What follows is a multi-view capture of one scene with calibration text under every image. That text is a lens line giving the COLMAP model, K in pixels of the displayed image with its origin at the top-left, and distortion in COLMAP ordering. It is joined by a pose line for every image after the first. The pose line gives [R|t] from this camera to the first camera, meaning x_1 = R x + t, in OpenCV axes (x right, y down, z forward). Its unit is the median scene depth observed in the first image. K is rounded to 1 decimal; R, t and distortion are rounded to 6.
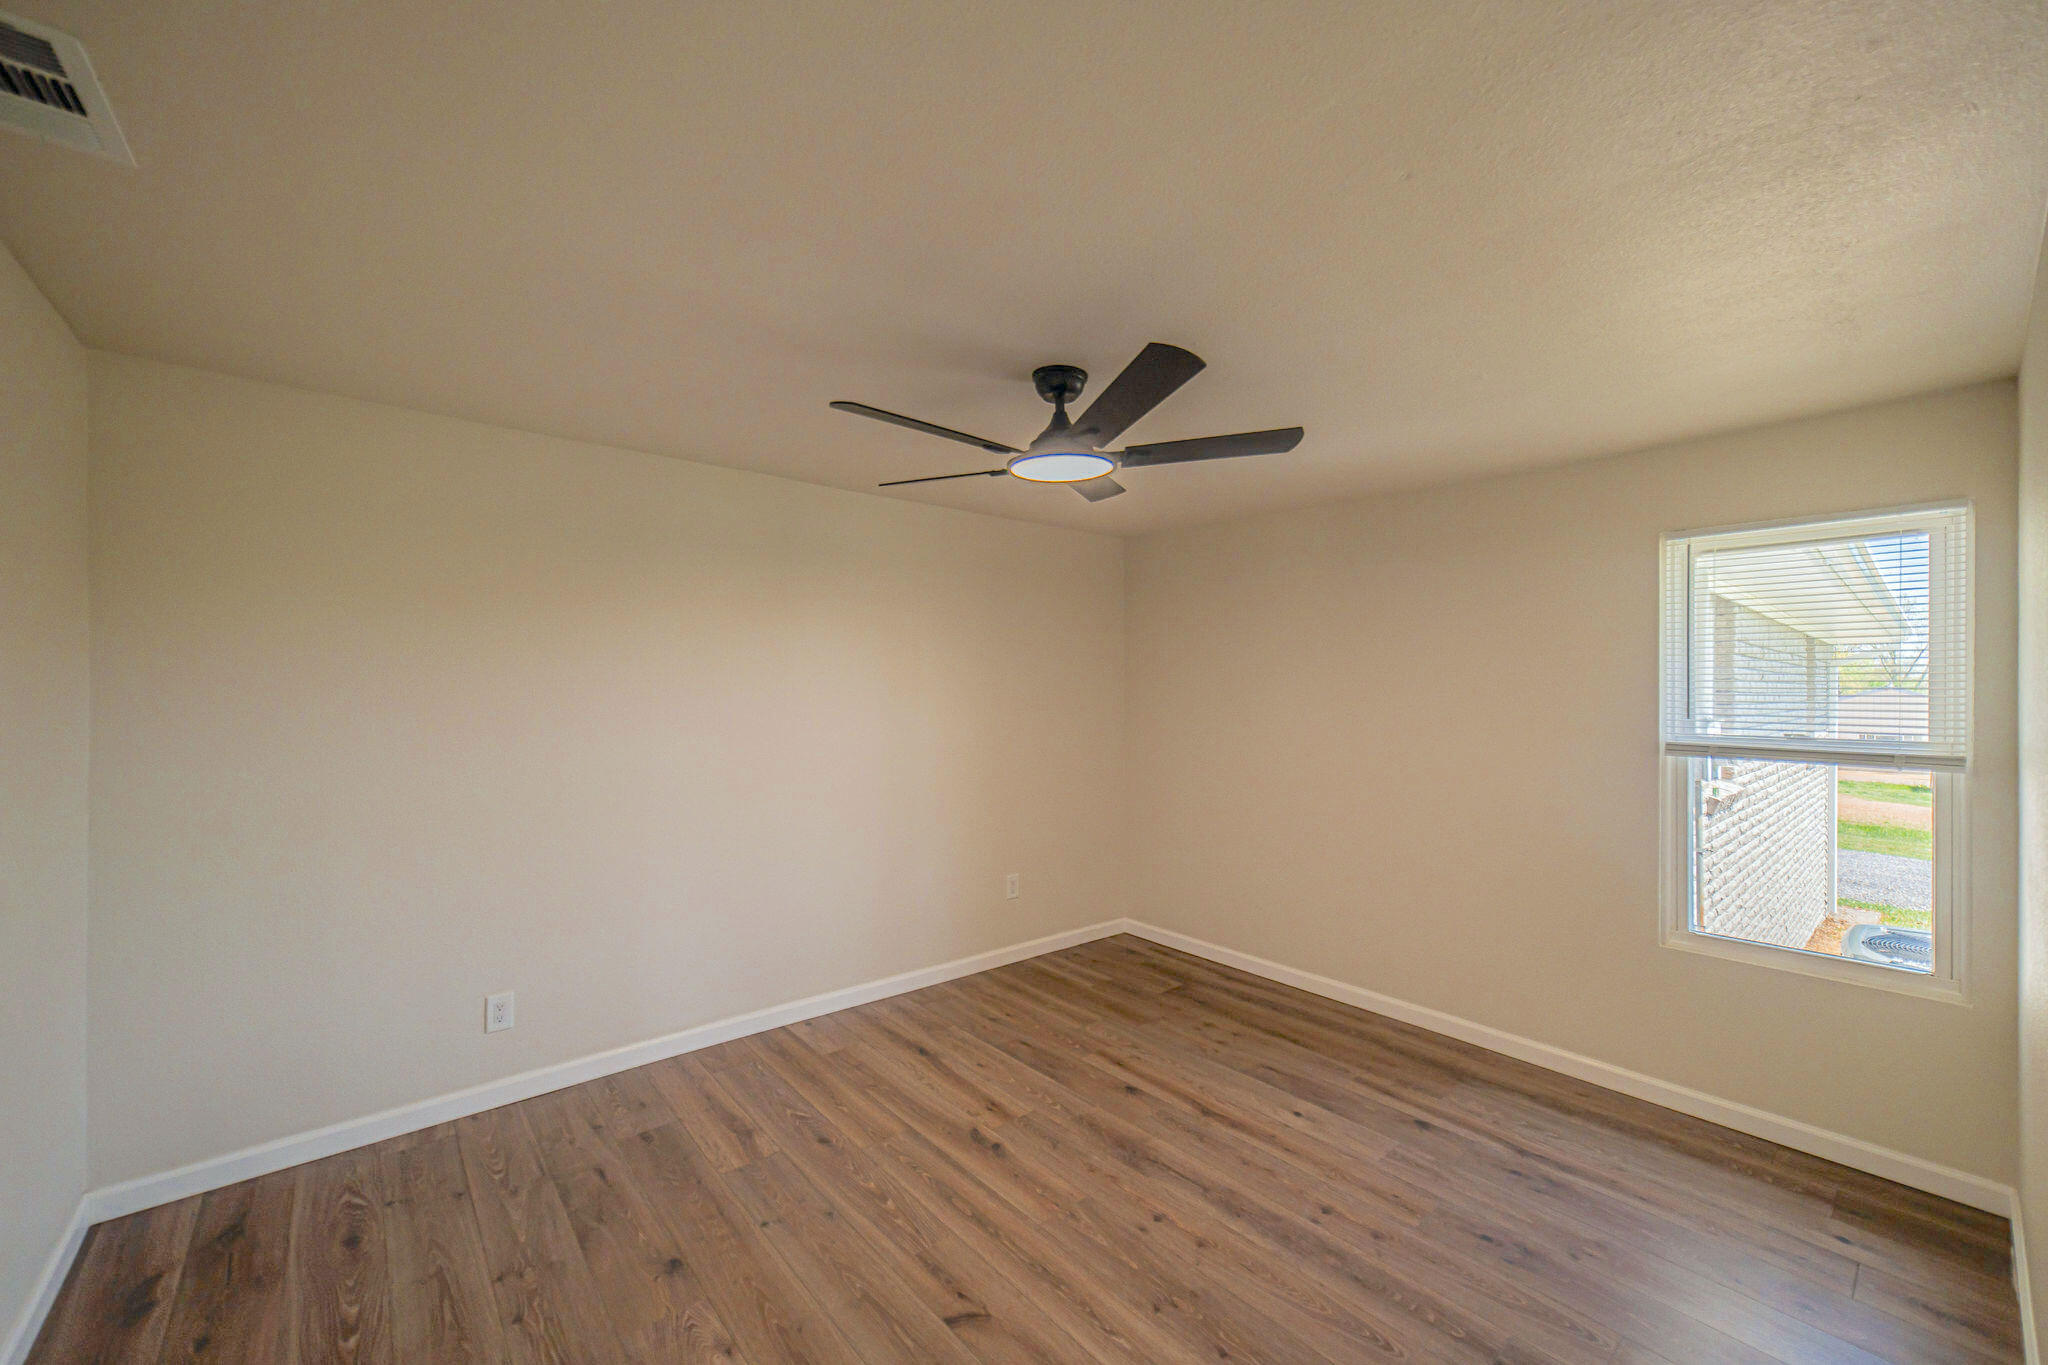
lens RADIAL K [[805.1, 0, 1175.9], [0, 805.1, 687.1], [0, 0, 1]] dist [0.000127, 0.000077]
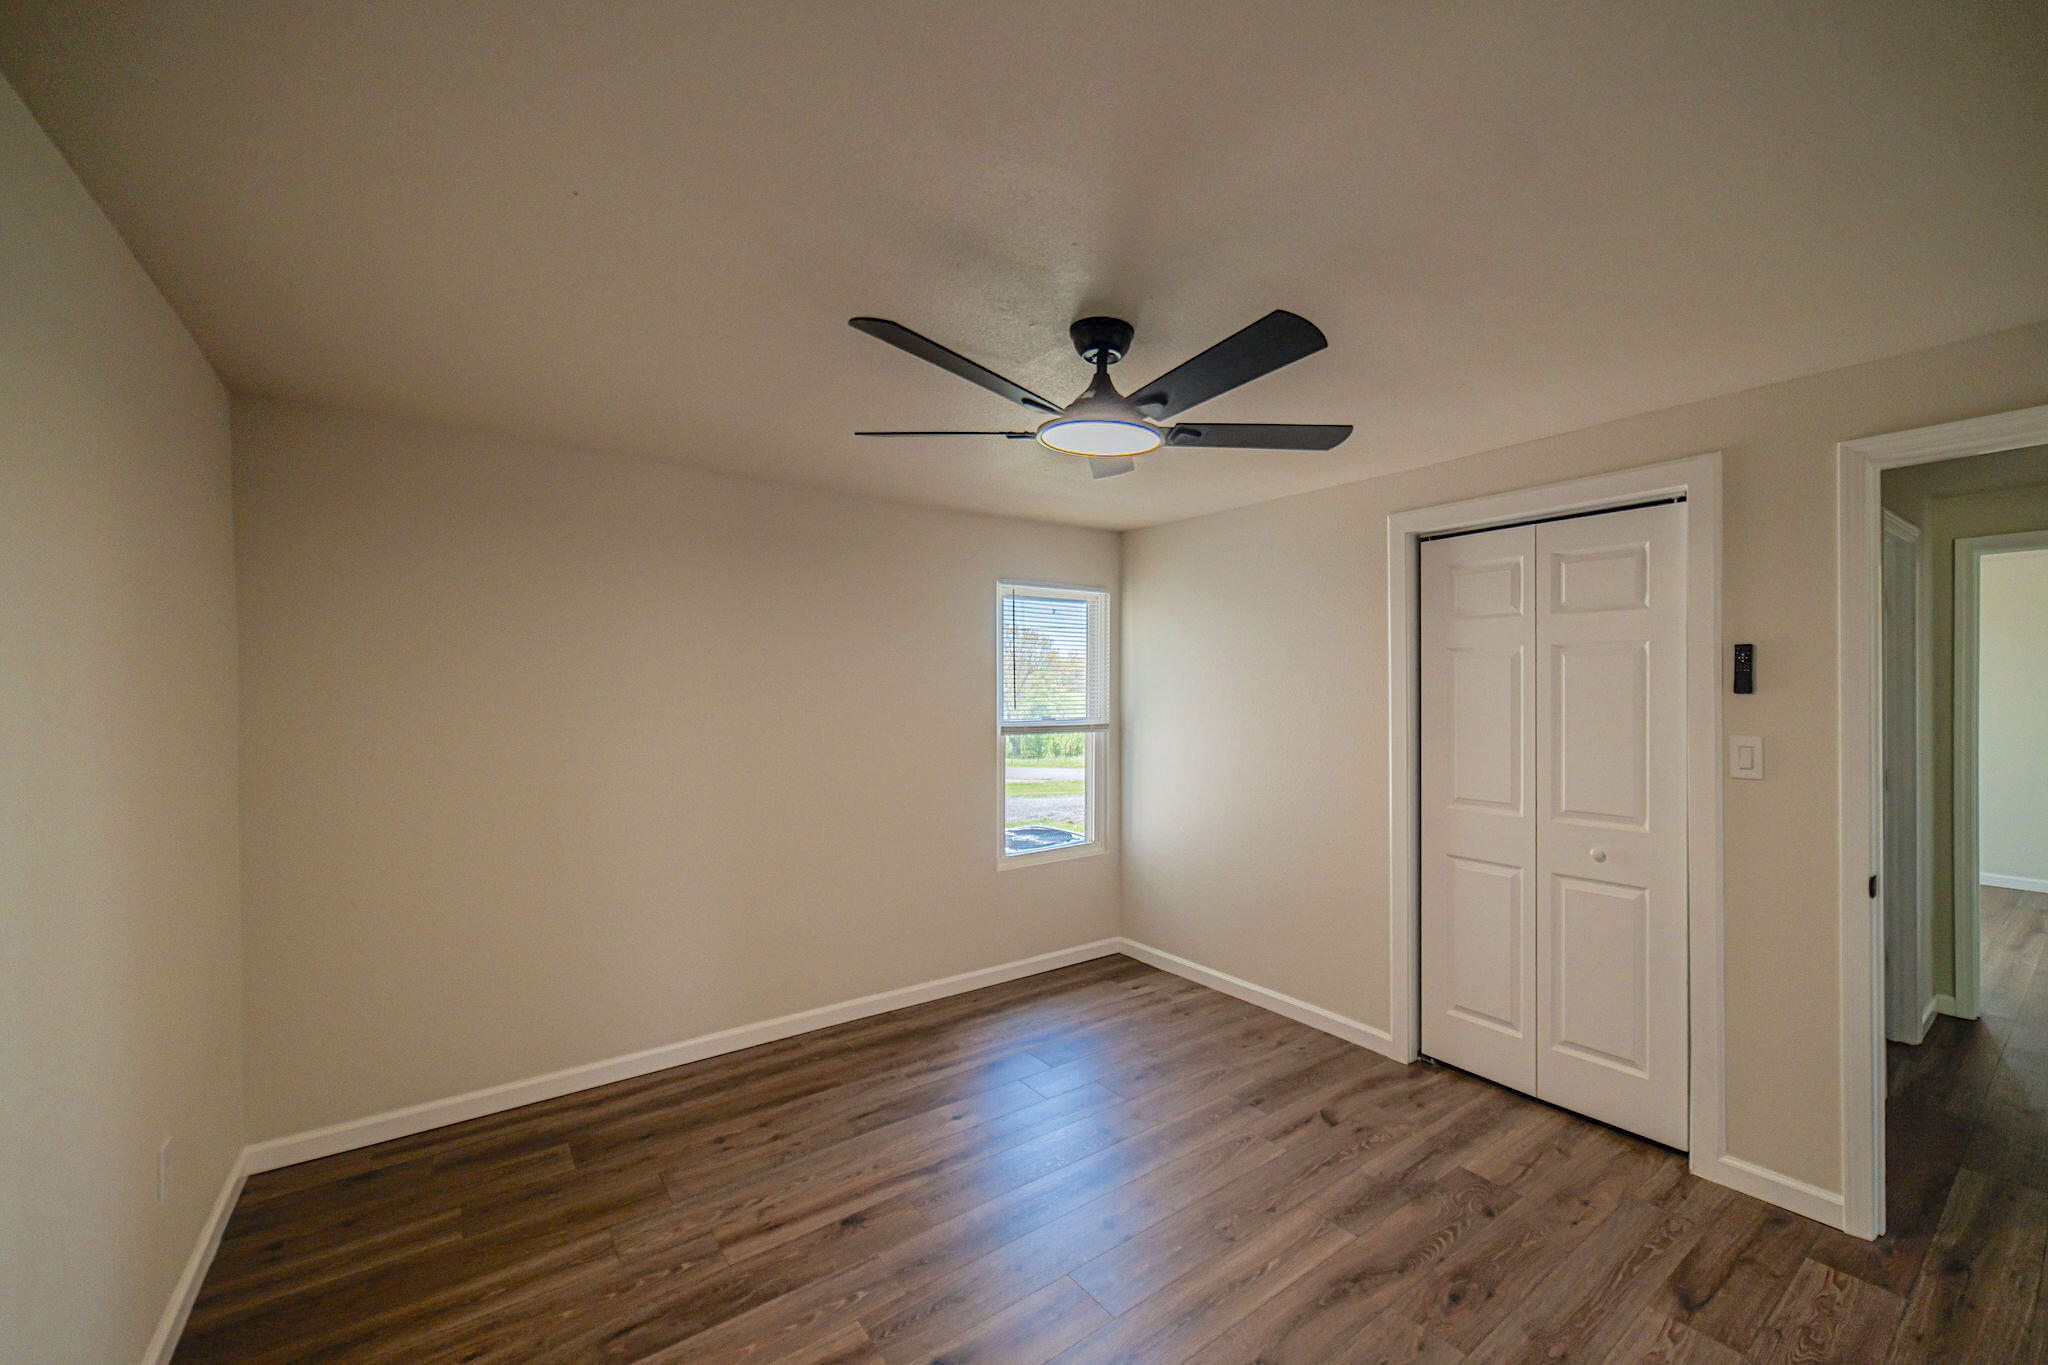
lens RADIAL K [[798.1, 0, 1019.6], [0, 798.1, 680.8], [0, 0, 1]] dist [-0.000596, 0.000081]
pose [[0.181737, 0.000700, 0.983347, -0.743980], [-0.000087, 1.000000, -0.000696, -0.011707], [-0.983347, 0.000041, 0.181737, 0.680871]]
